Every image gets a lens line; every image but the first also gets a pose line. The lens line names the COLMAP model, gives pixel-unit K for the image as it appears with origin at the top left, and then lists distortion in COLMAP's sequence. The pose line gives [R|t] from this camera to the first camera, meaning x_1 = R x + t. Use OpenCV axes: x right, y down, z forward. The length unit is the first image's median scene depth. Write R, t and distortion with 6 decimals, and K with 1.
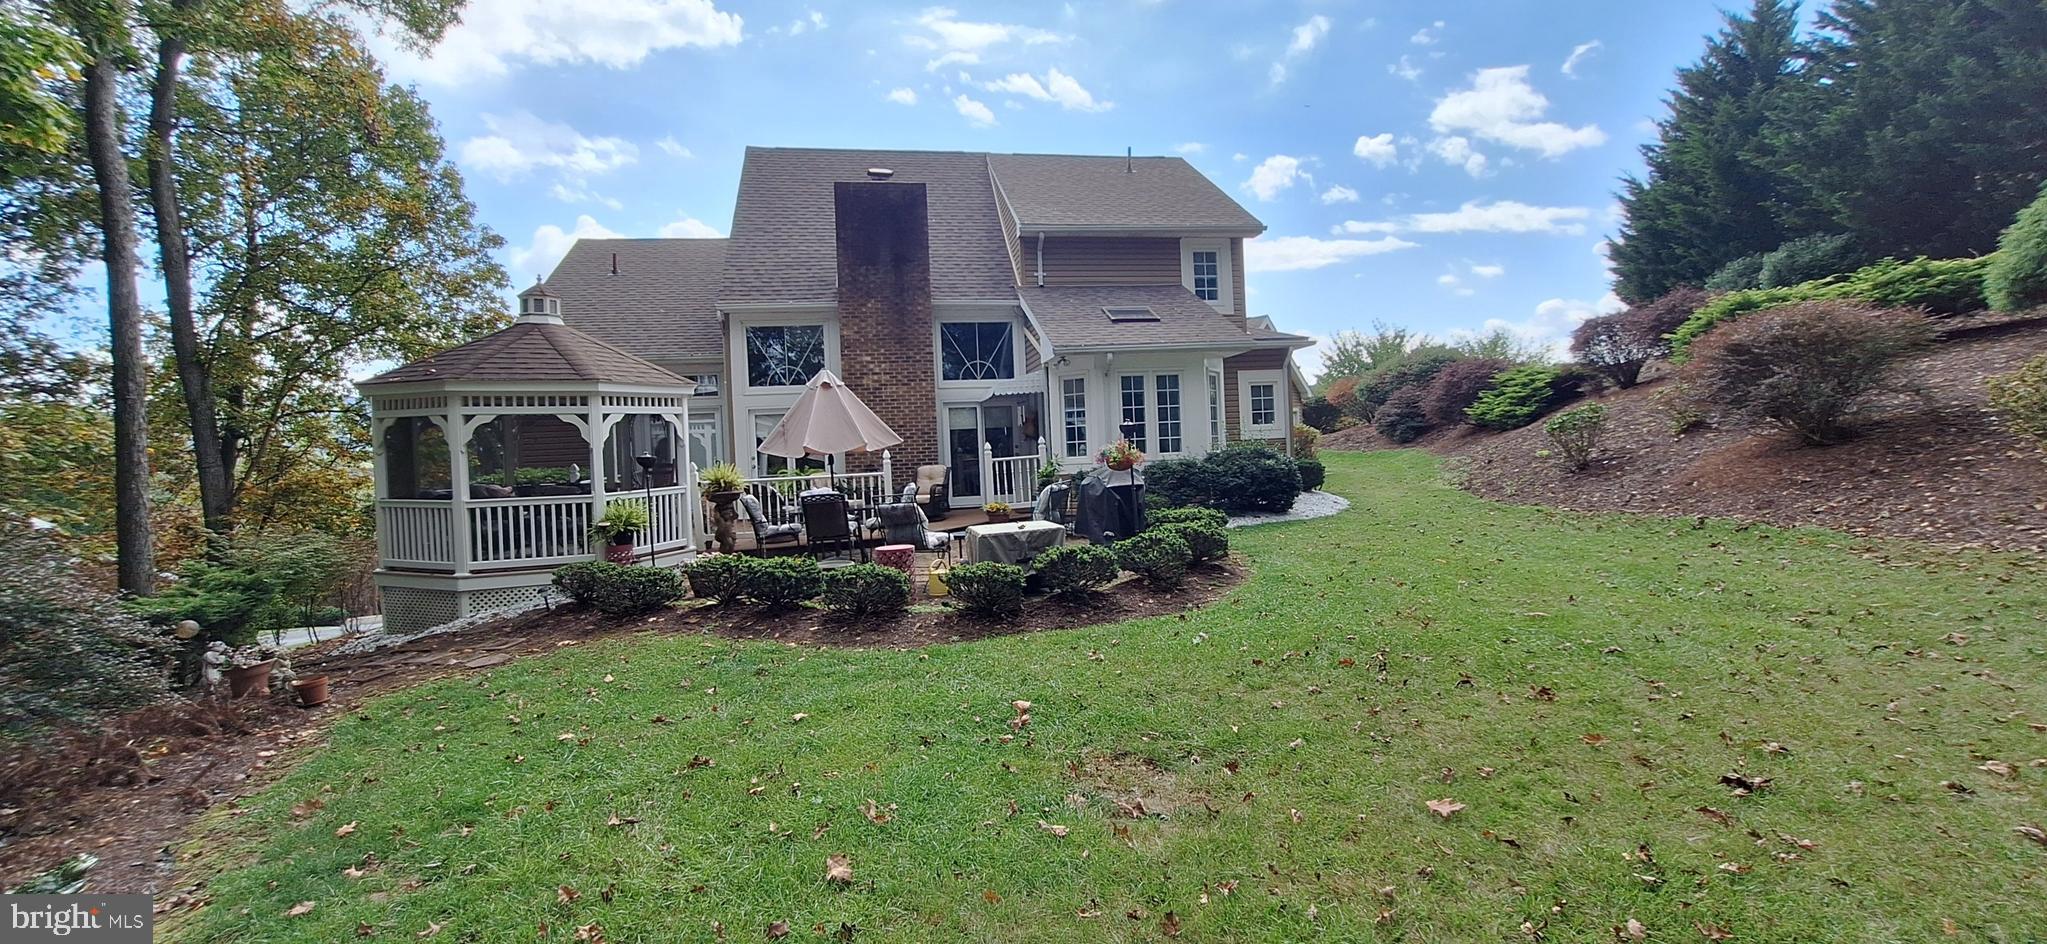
lens RADIAL K [[1042.5, 0, 1022.6], [0, 1042.5, 496.0], [0, 0, 1]] dist [0.001626, 0.000433]
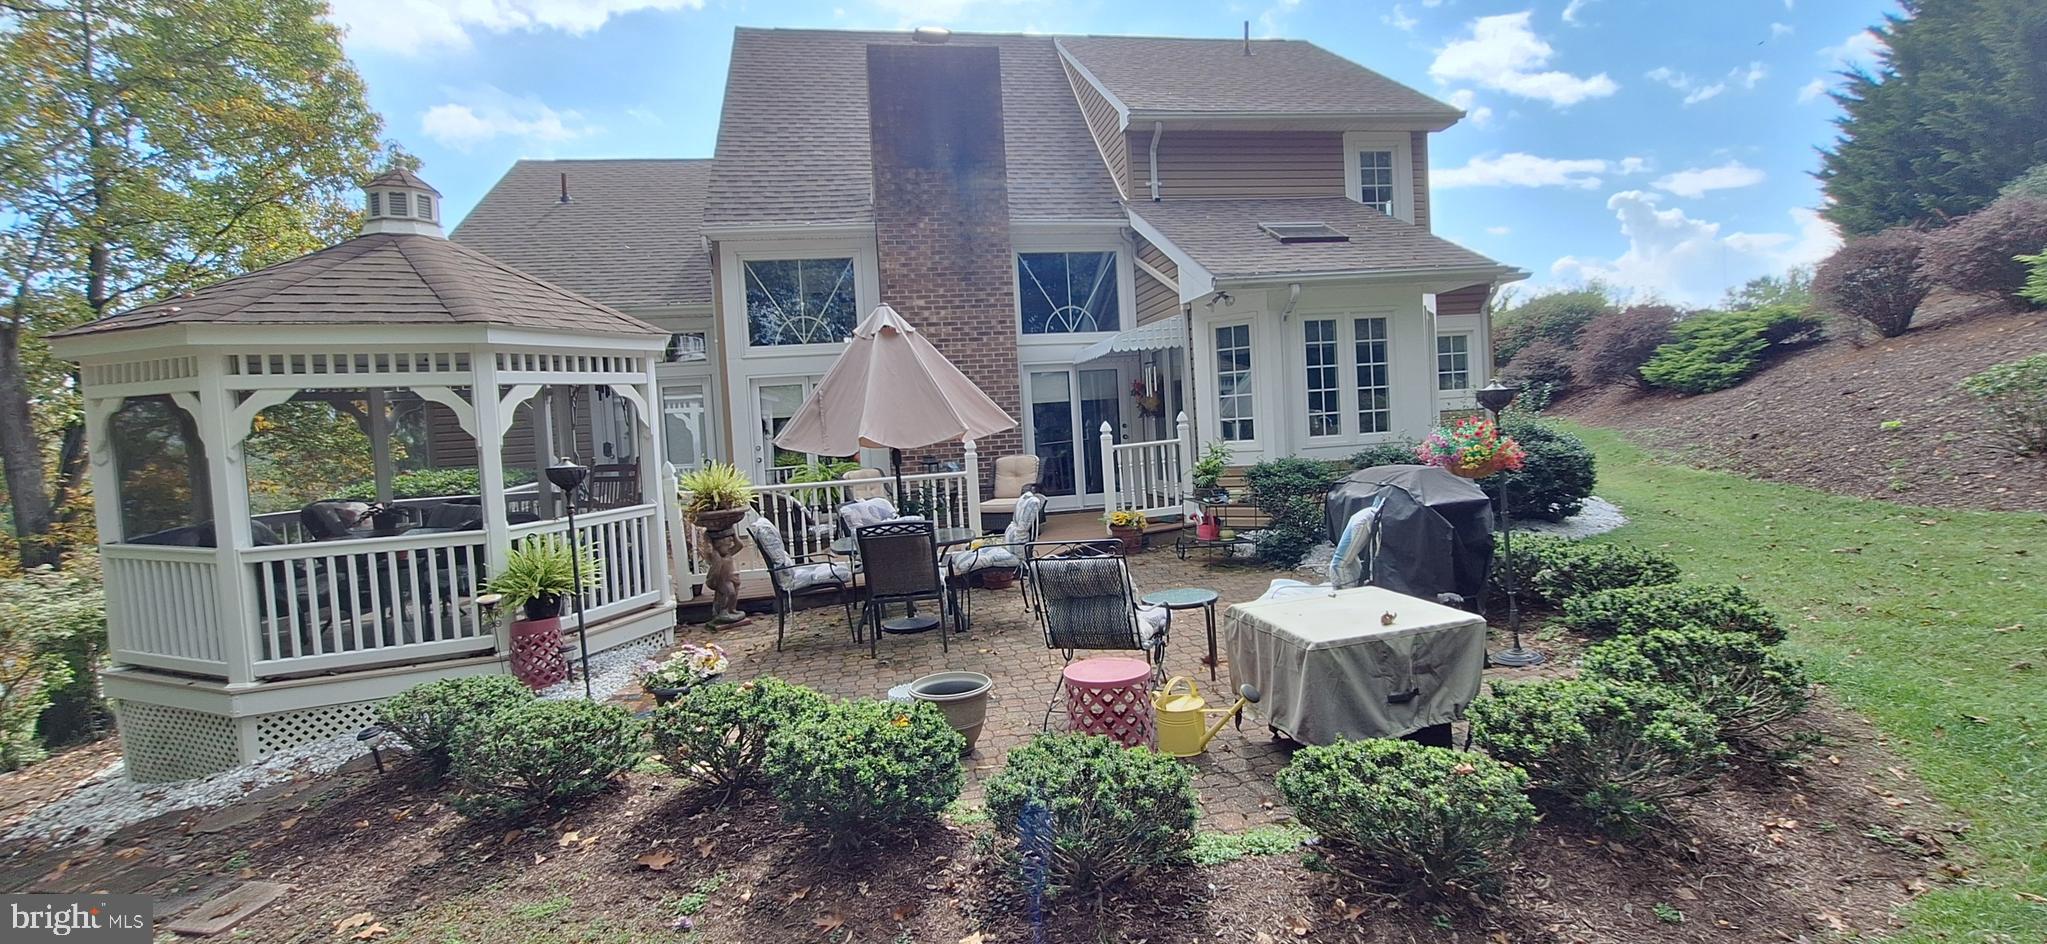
lens RADIAL K [[1042.5, 0, 1022.6], [0, 1042.5, 496.0], [0, 0, 1]] dist [0.001626, 0.000433]
pose [[0.999848, -0.015672, 0.007576, -0.091467], [0.015462, 0.999518, 0.026935, -0.021715], [-0.007994, -0.026814, 0.999608, 0.313772]]
